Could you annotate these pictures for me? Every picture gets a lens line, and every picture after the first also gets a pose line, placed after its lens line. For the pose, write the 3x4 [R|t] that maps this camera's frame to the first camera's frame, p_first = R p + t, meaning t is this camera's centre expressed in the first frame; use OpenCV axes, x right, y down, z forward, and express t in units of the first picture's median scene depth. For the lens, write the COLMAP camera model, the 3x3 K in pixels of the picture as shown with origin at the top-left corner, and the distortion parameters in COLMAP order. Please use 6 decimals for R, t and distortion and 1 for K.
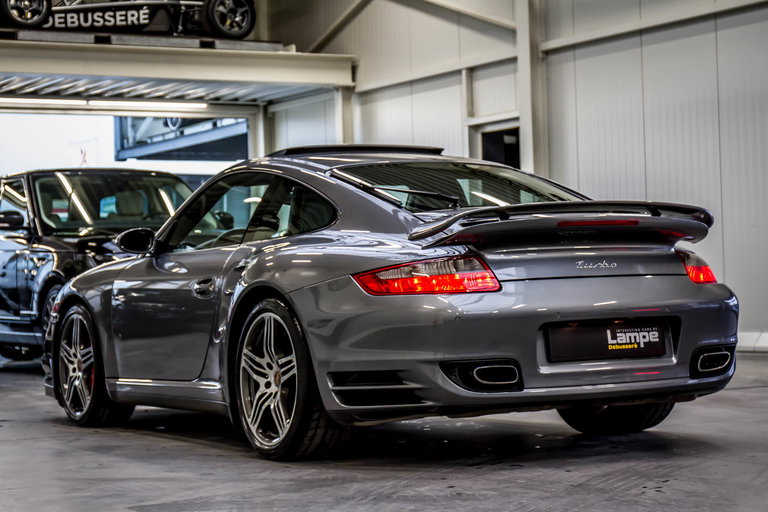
lens RADIAL K [[1824.5, 0, 383.1], [0, 1824.5, 251.3], [0, 0, 1]] dist [0.094237, 0.000000]
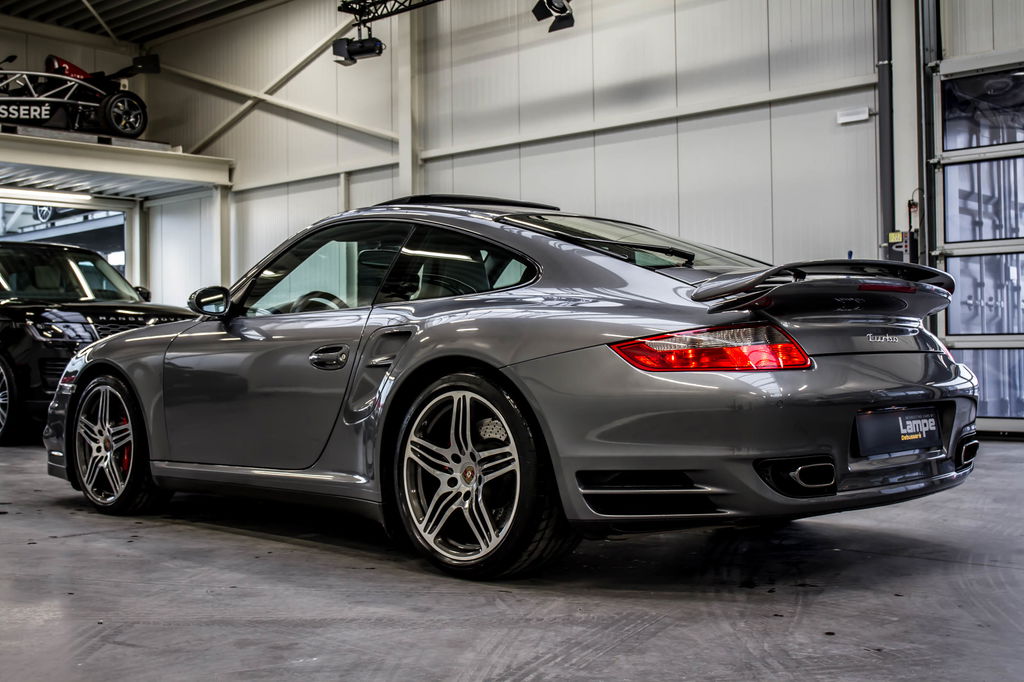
lens RADIAL K [[1288.0, 0, 513.9], [0, 1288.0, 343.2], [0, 0, 1]] dist [-0.051175, 0.000000]
pose [[0.958328, 0.021223, 0.284881, -0.088312], [-0.022326, 0.999751, 0.000622, 0.005442], [-0.284797, -0.006957, 0.958563, 0.205424]]
